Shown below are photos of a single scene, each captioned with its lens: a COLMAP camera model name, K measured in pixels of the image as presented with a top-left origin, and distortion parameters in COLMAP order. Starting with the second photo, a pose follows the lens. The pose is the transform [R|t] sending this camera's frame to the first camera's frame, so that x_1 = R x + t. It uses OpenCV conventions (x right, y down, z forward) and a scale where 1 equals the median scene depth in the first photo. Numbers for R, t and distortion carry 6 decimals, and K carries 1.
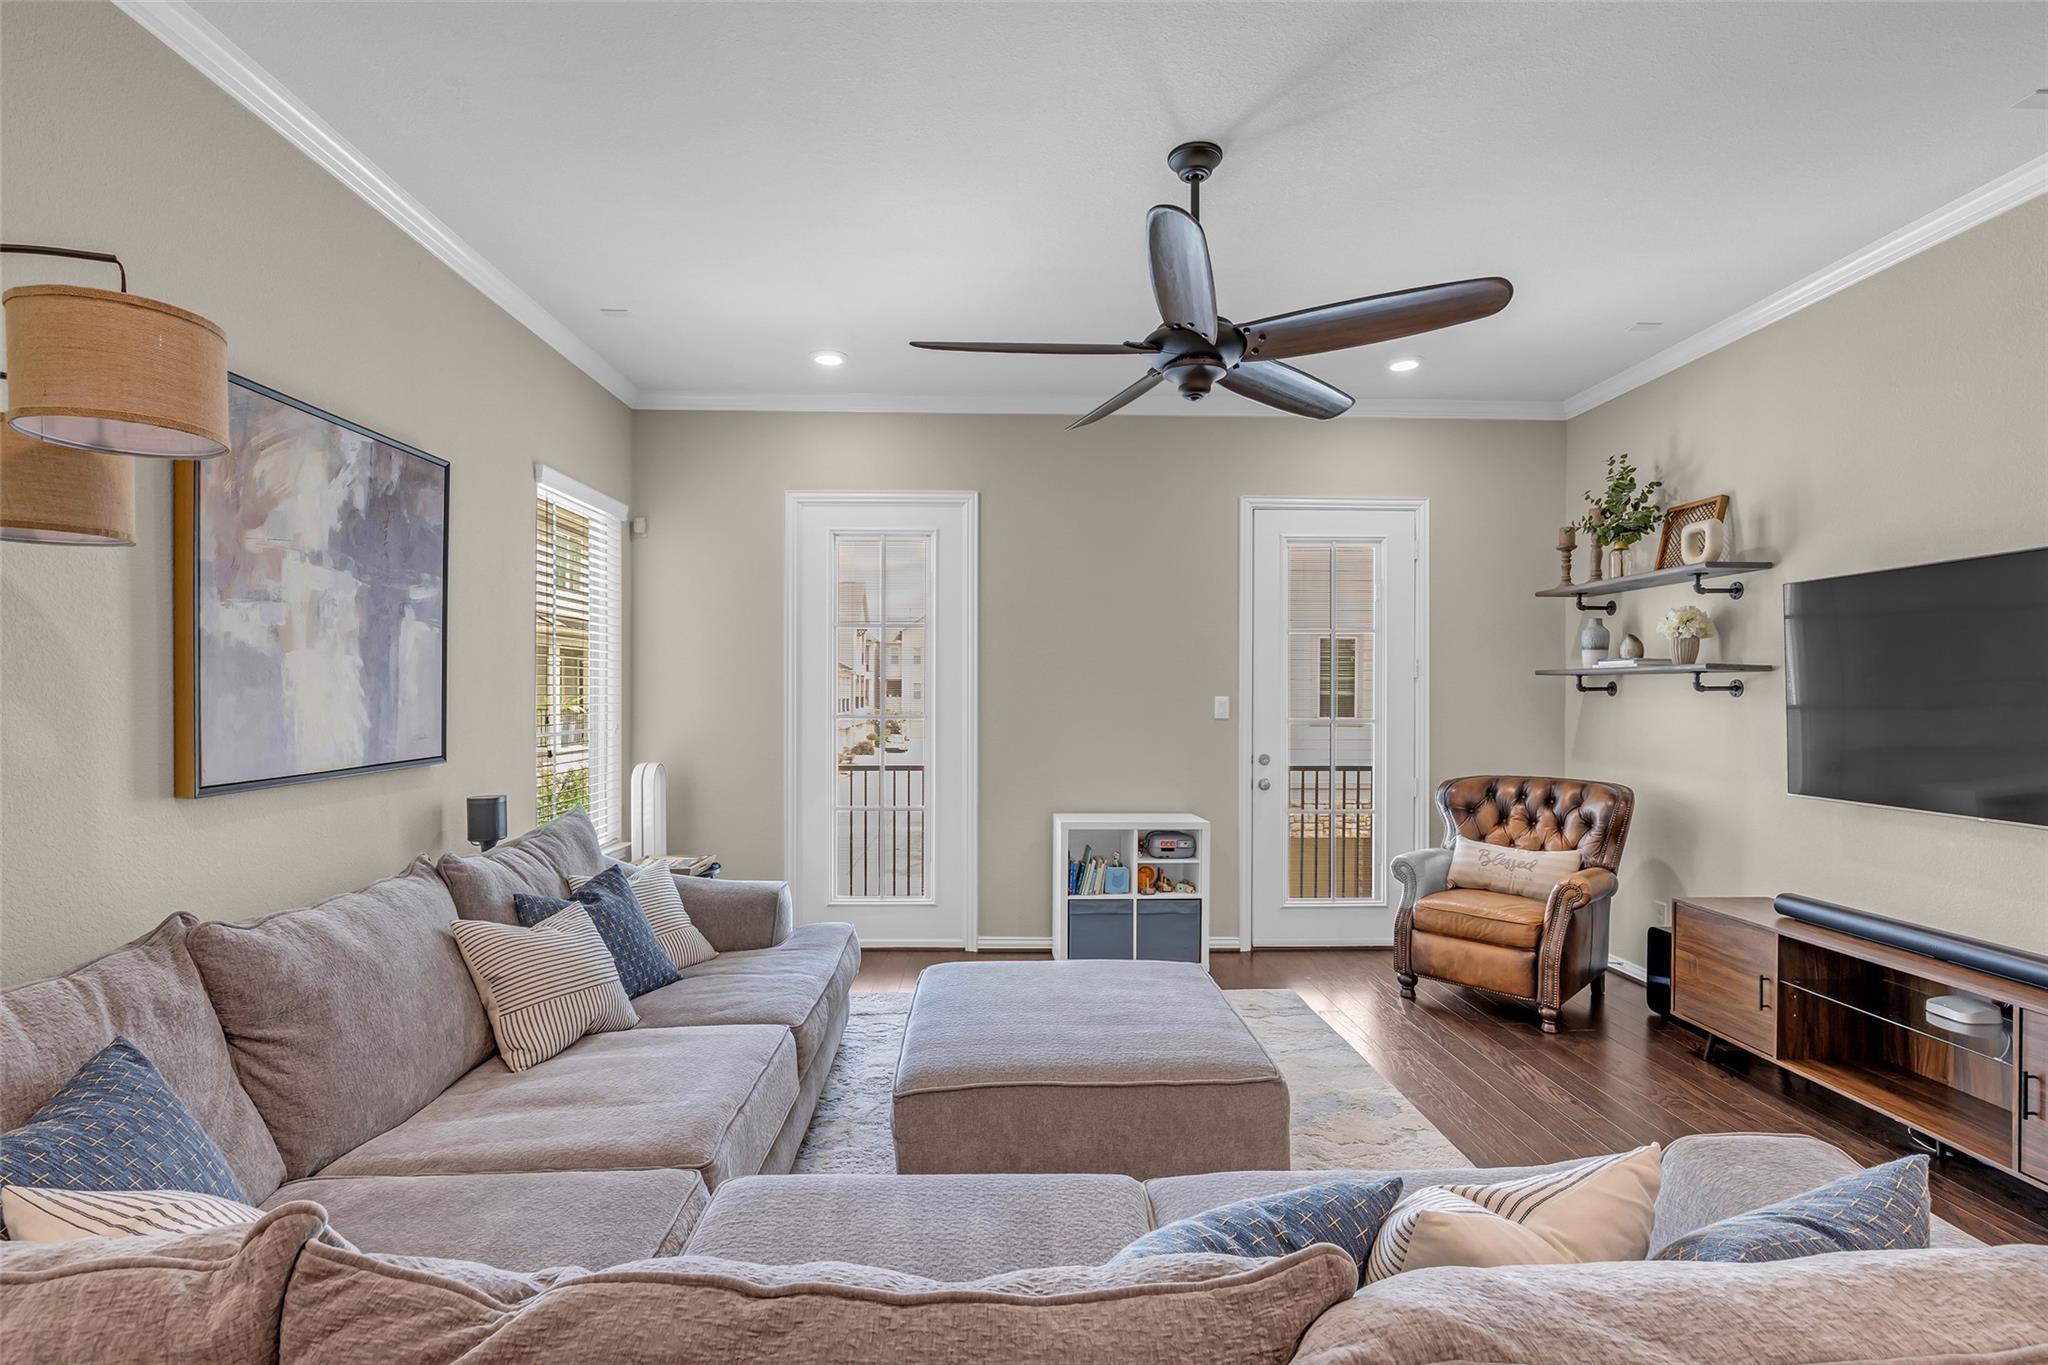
lens RADIAL K [[941.9, 0, 1027.0], [0, 941.9, 692.4], [0, 0, 1]] dist [-0.017230, 0.003540]
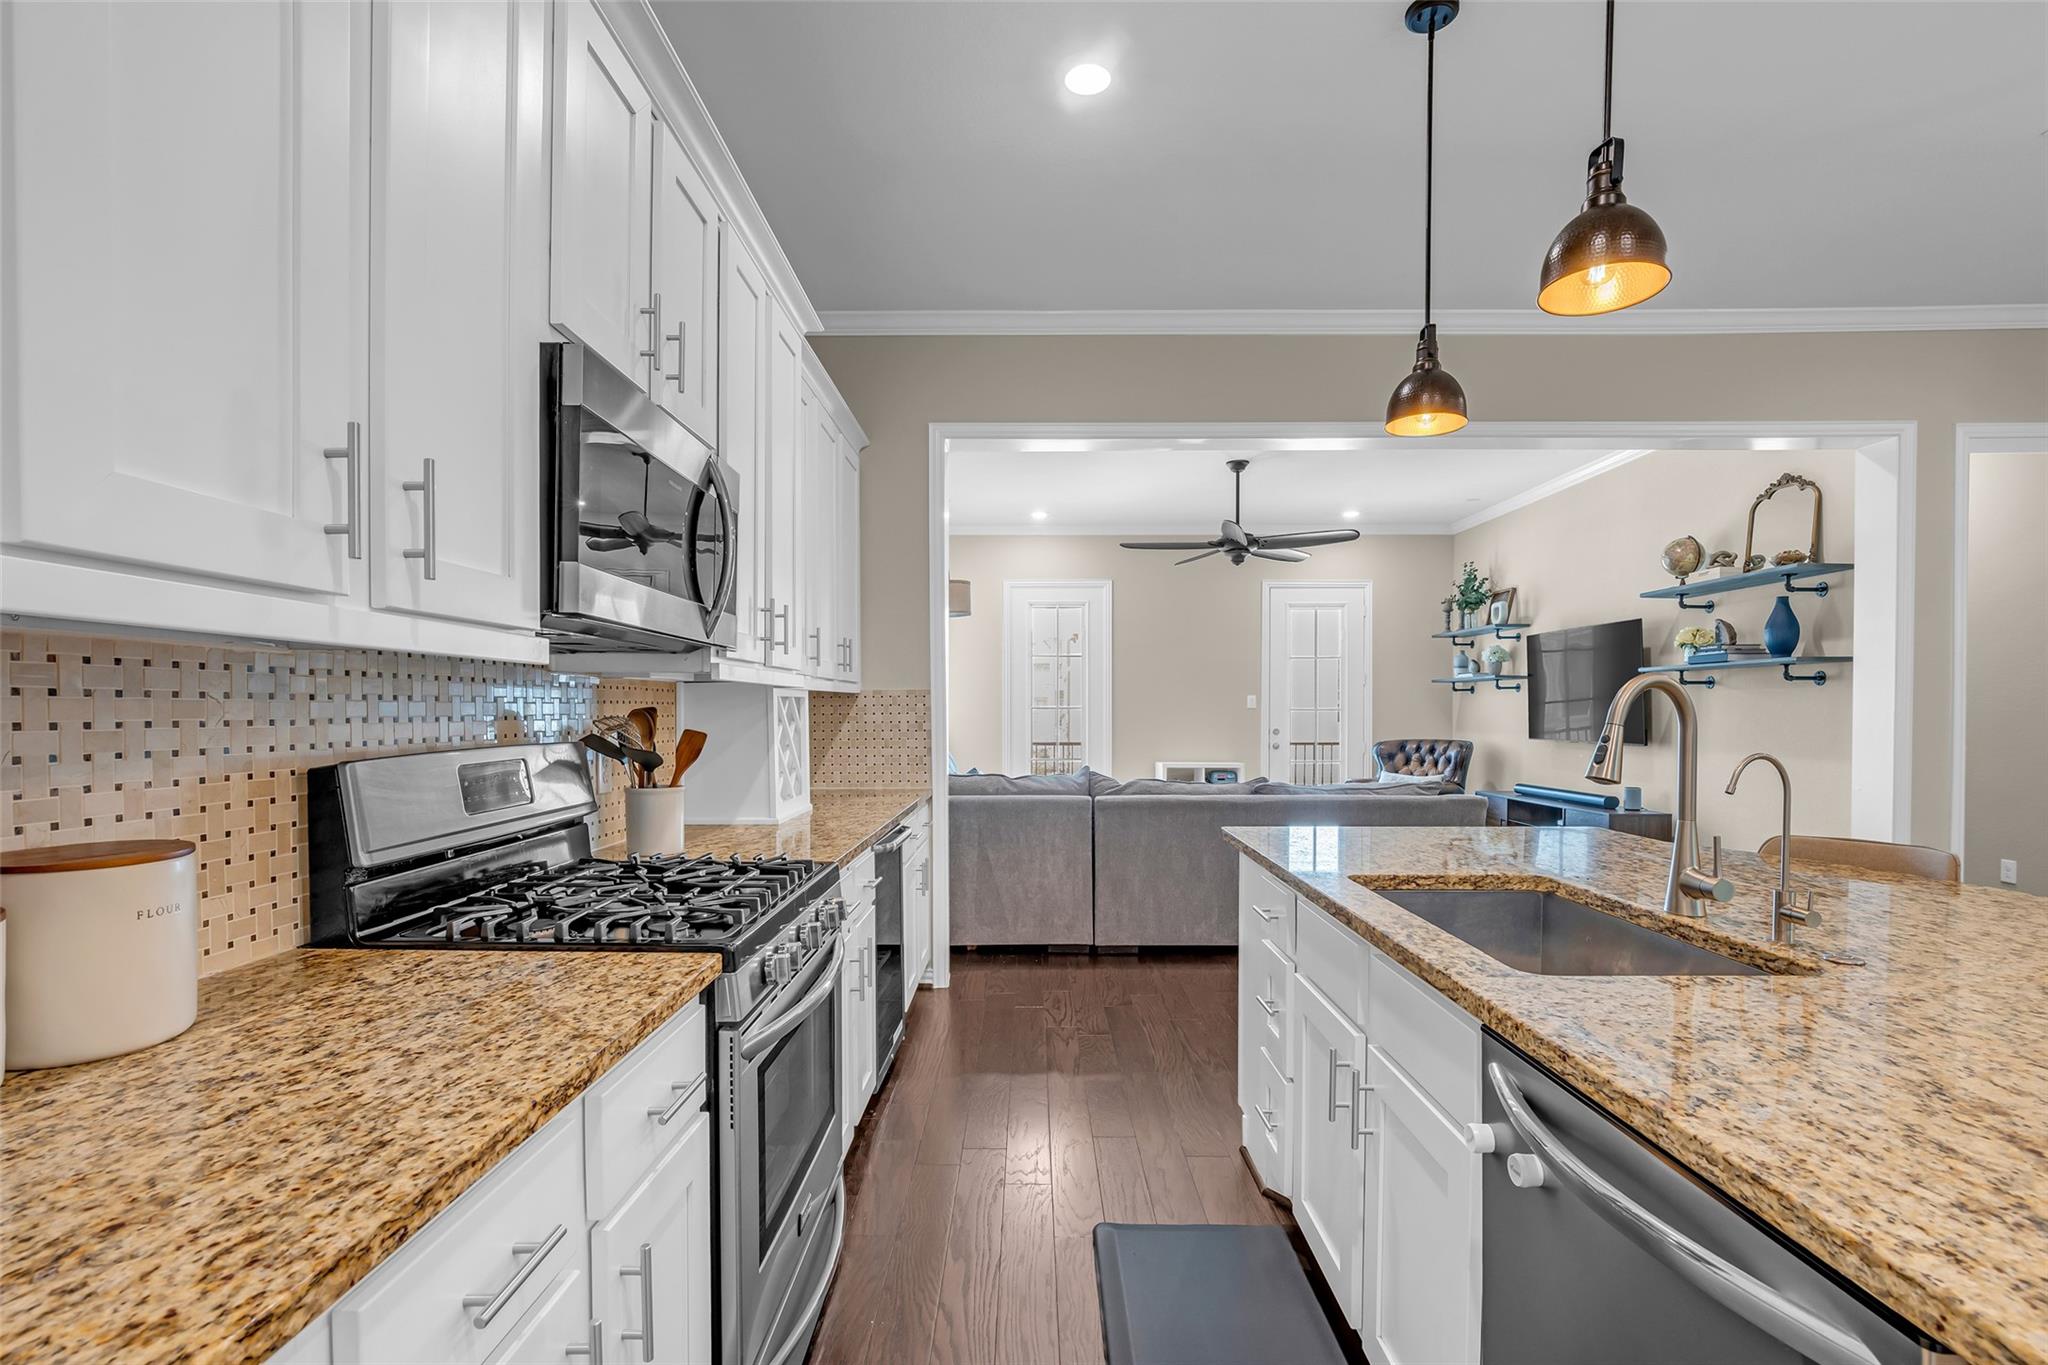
lens RADIAL K [[953.8, 0, 1009.9], [0, 953.8, 725.2], [0, 0, 1]] dist [-0.023288, 0.006641]
pose [[0.998719, -0.002535, -0.050527, -0.195836], [0.003269, 0.999890, 0.014458, 0.041315], [0.050485, -0.014605, 0.998618, -1.022453]]
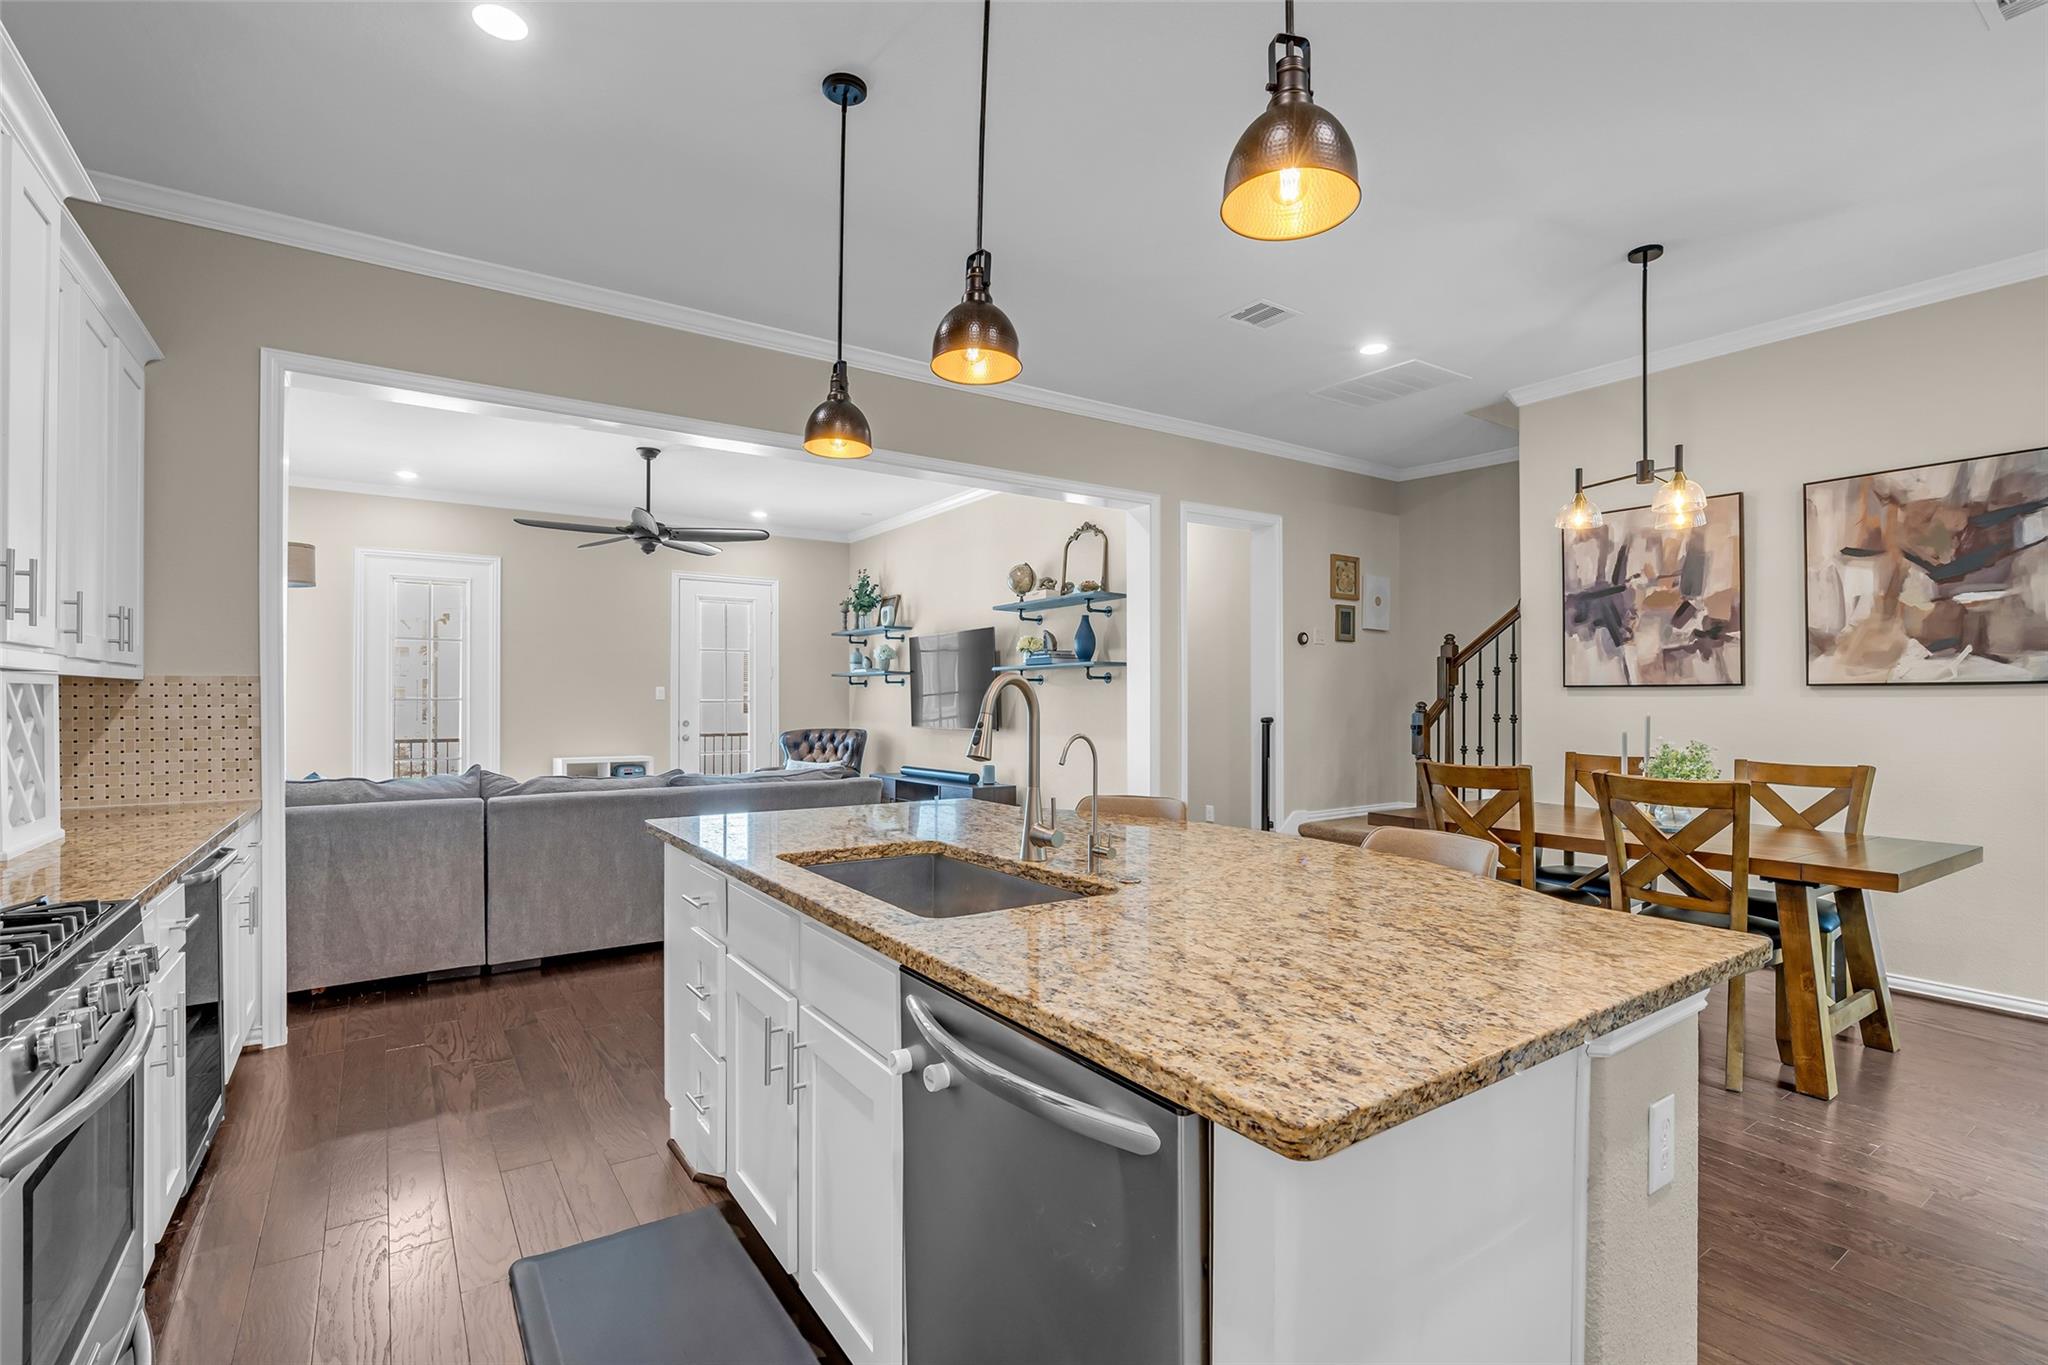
lens RADIAL K [[941.9, 0, 1027.9], [0, 941.9, 697.1], [0, 0, 1]] dist [-0.017230, 0.003540]
pose [[0.837506, -0.000704, 0.546427, -0.217839], [0.003425, 0.999986, -0.003962, 0.040875], [-0.546417, 0.005190, 0.837497, -1.043650]]
